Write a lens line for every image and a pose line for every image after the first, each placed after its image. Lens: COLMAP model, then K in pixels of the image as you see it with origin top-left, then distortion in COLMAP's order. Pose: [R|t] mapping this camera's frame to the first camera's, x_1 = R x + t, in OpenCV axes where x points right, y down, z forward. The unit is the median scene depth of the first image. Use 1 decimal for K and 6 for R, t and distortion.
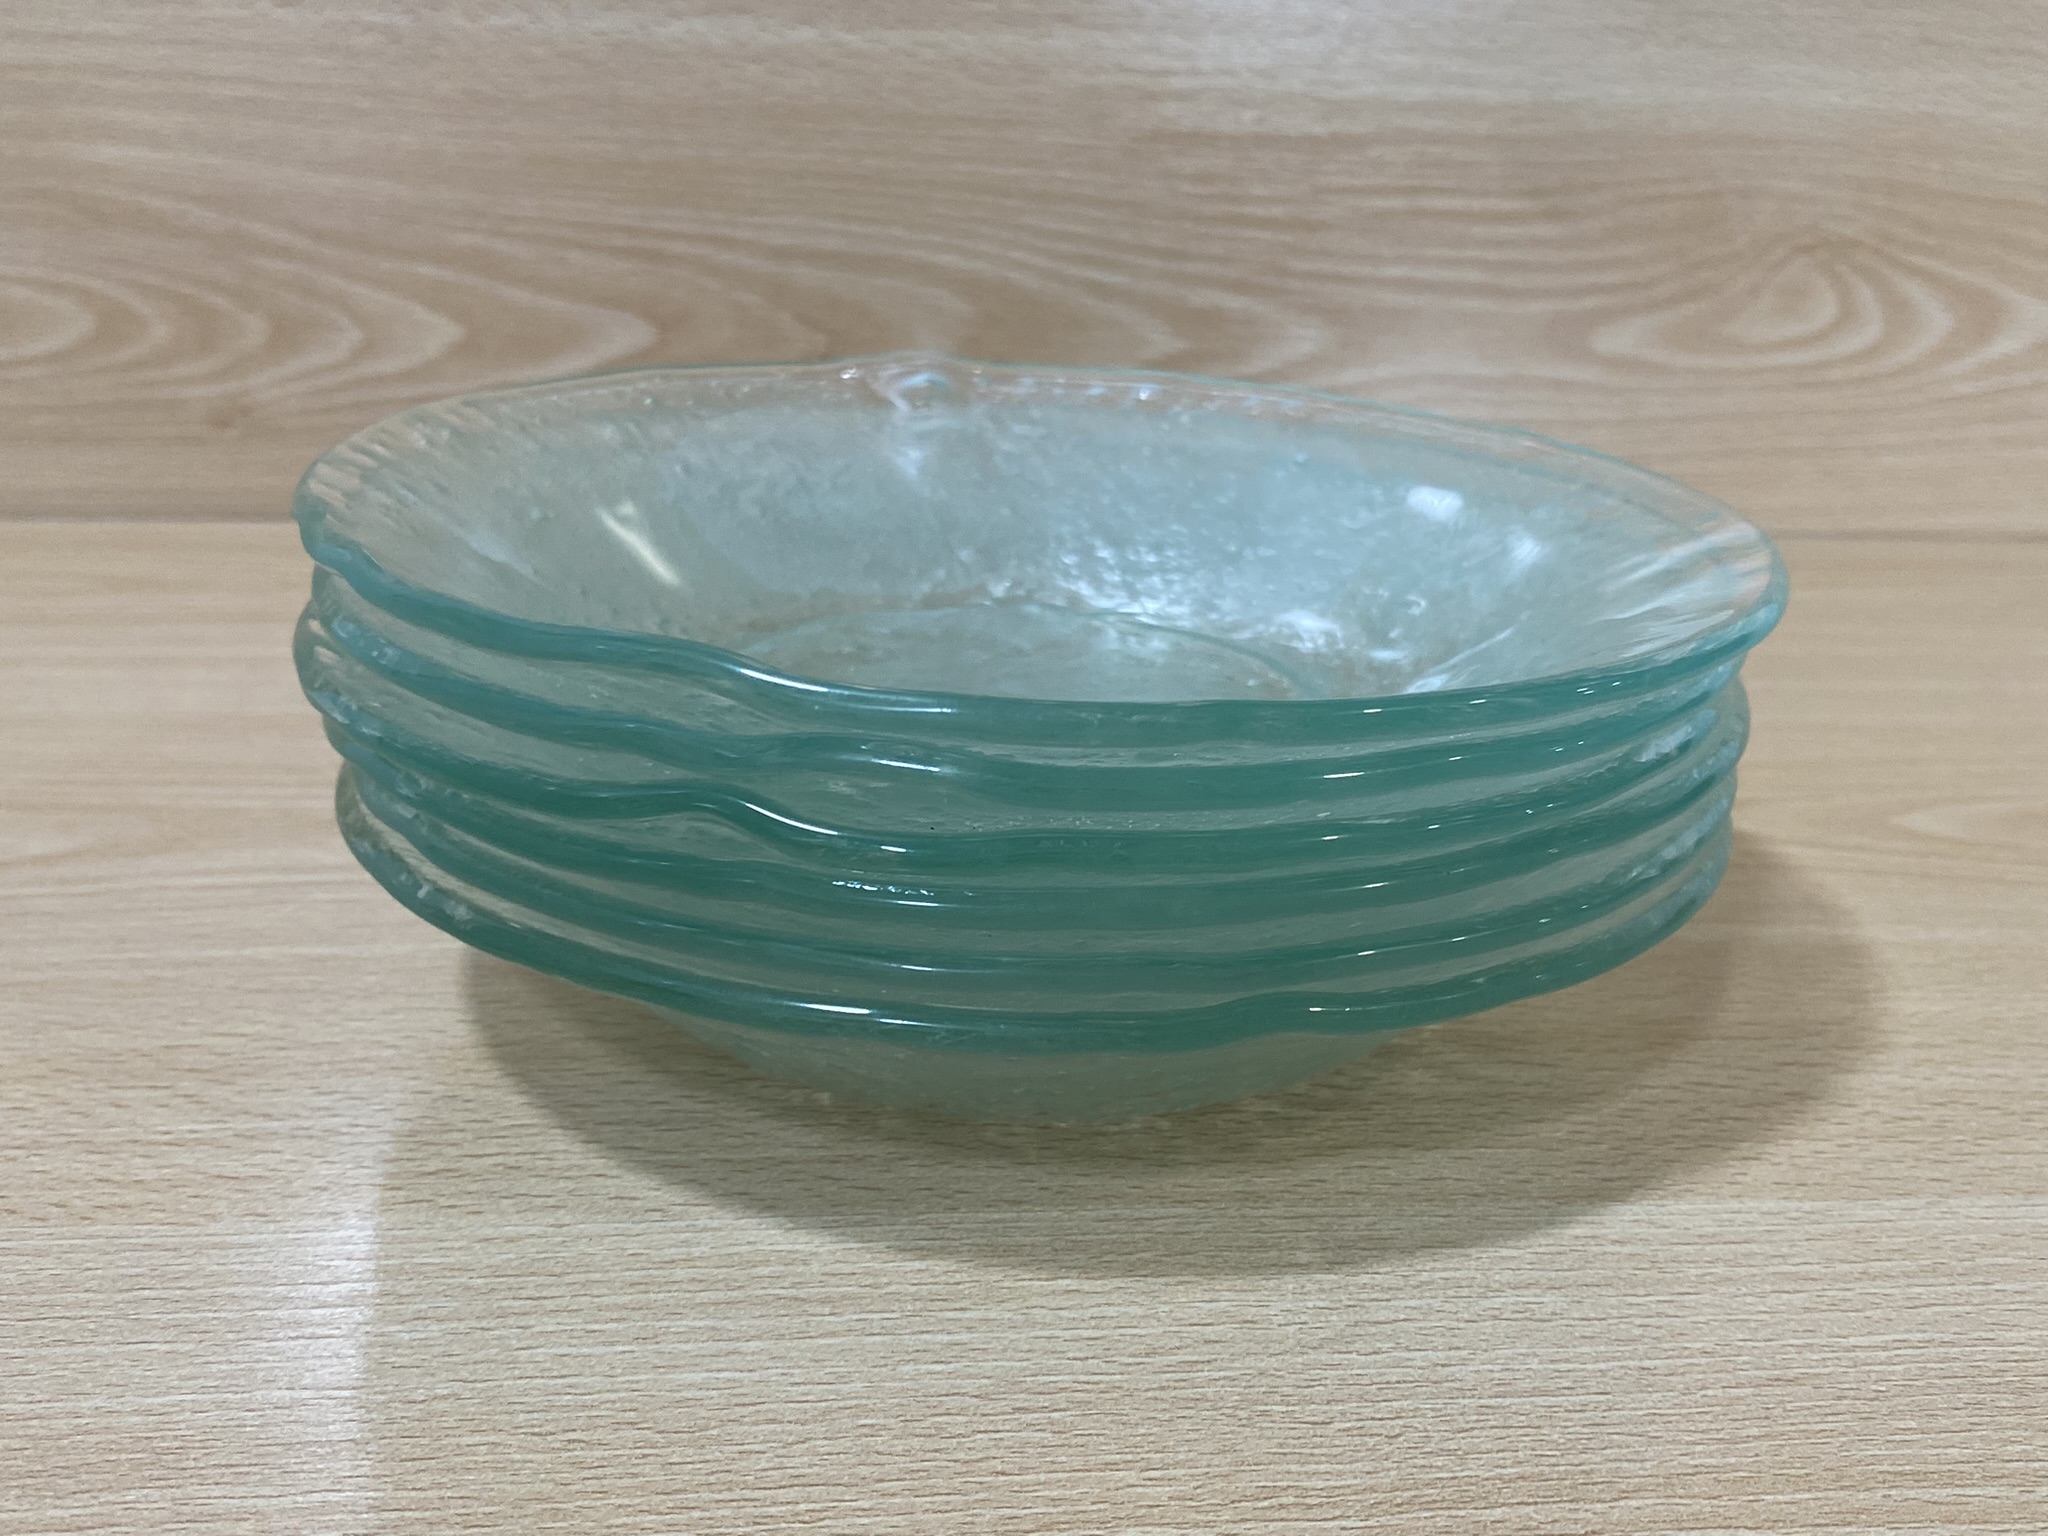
lens RADIAL K [[2144.4, 0, 1039.7], [0, 2144.4, 805.8], [0, 0, 1]] dist [0.084499, -0.286256]
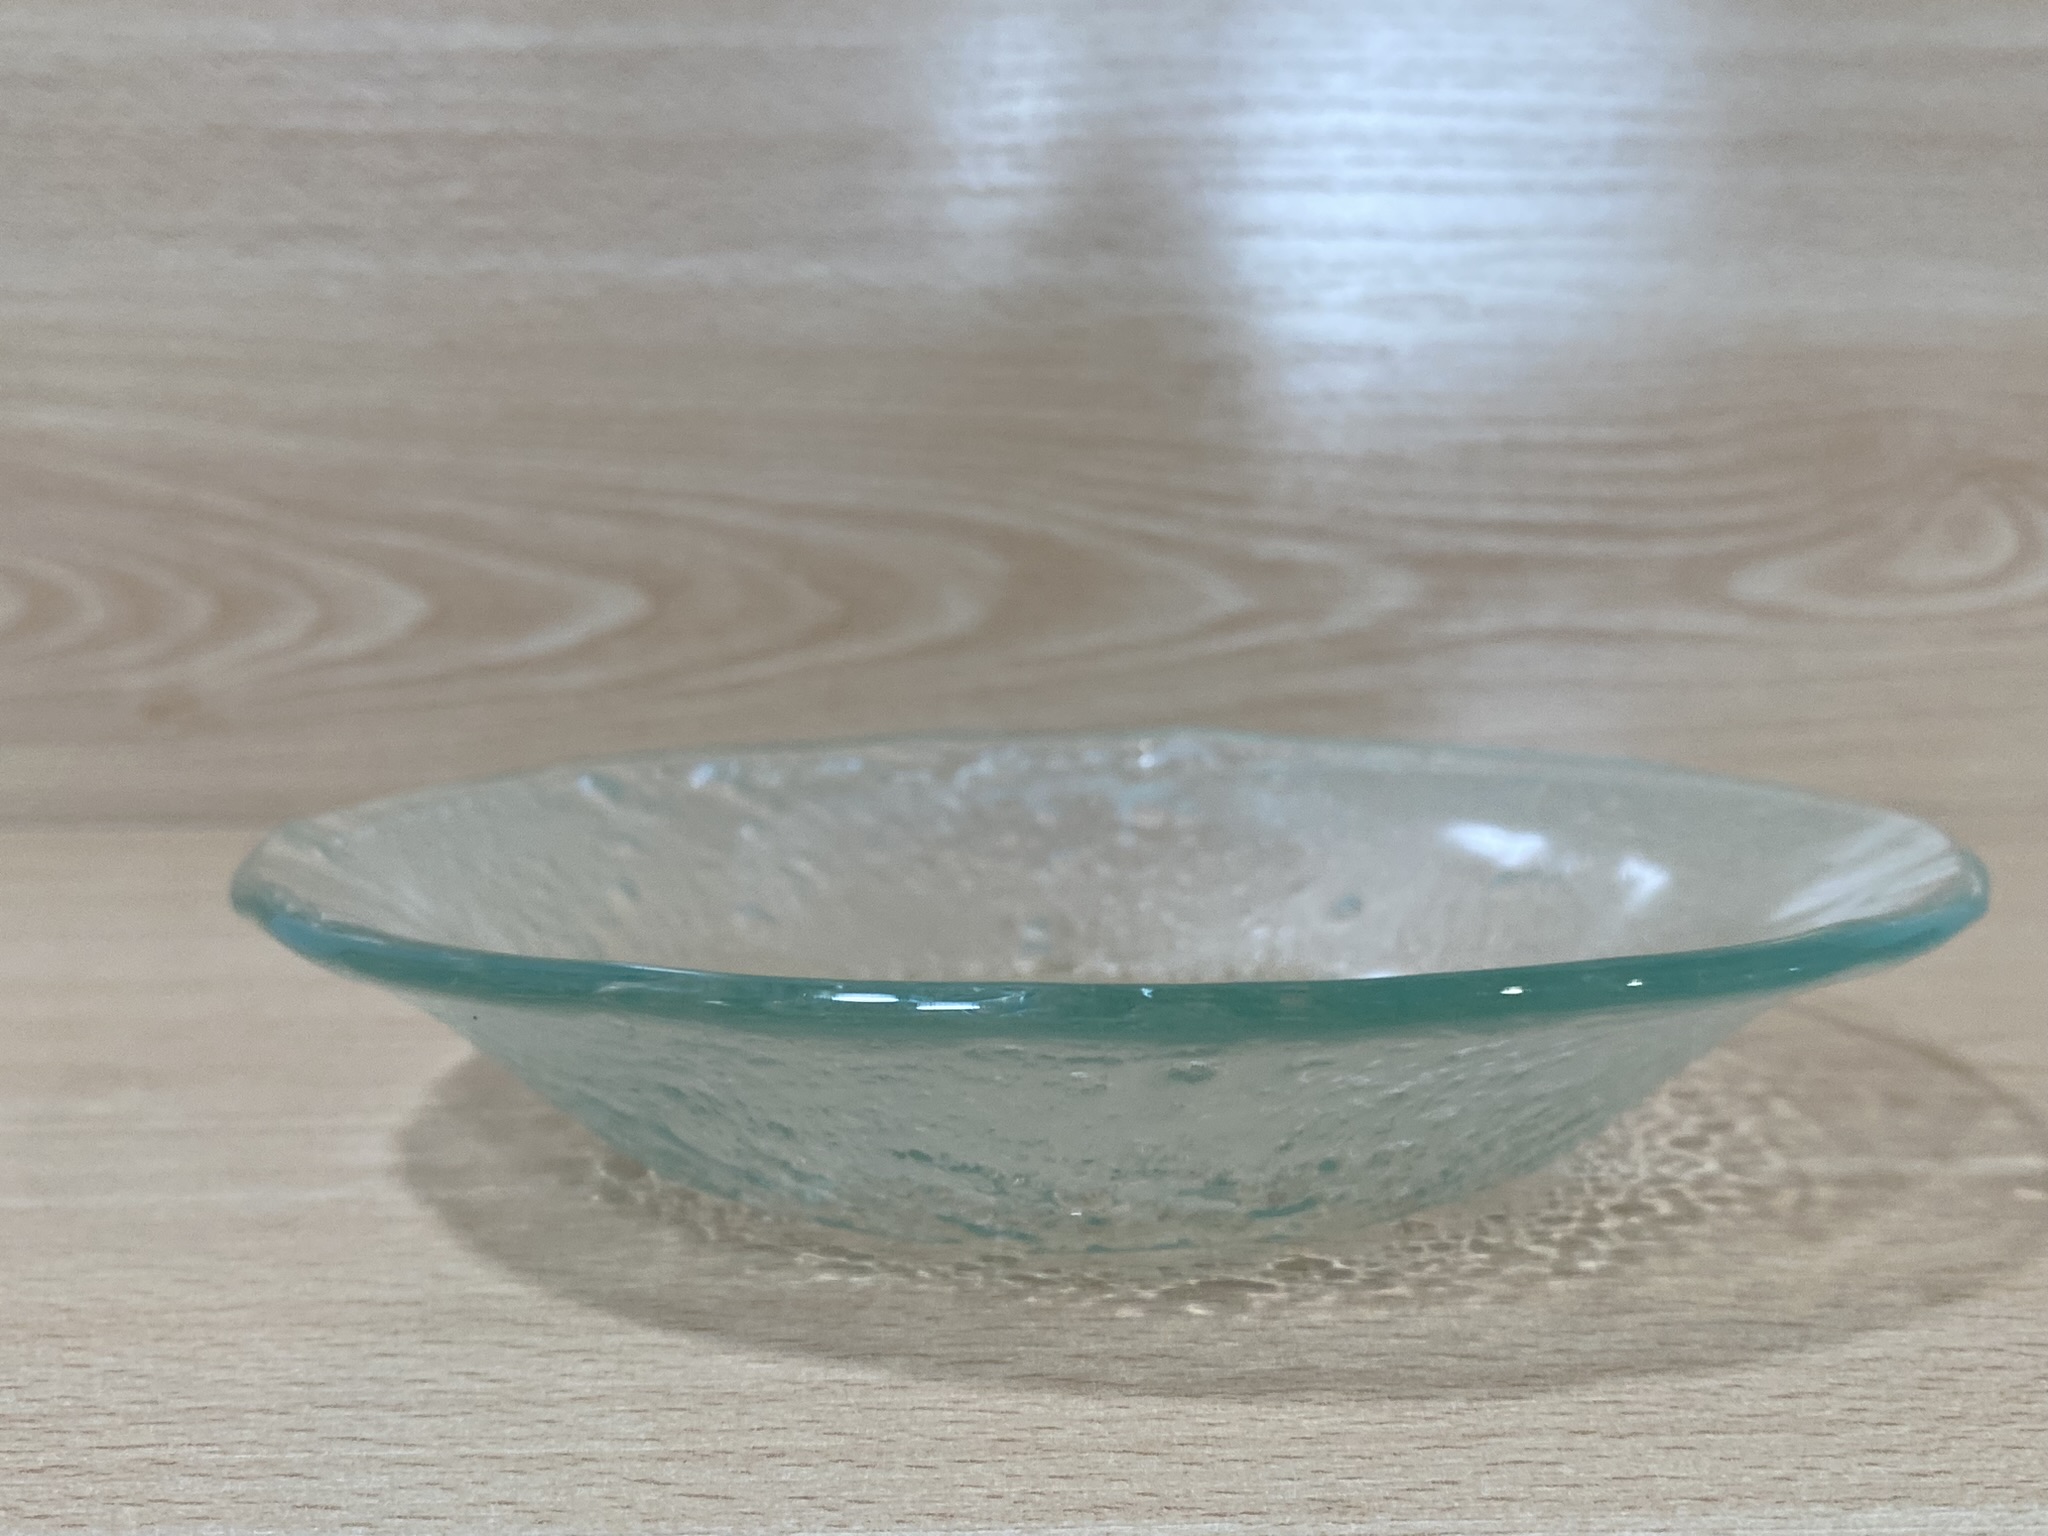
lens RADIAL K [[2191.2, 0, 1027.3], [0, 2191.2, 803.4], [0, 0, 1]] dist [-0.033676, -0.020138]
pose [[0.998178, -0.024639, -0.055070, 0.052339], [0.012097, 0.976008, -0.217398, 0.126257], [0.059105, 0.216336, 0.974528, 0.368099]]
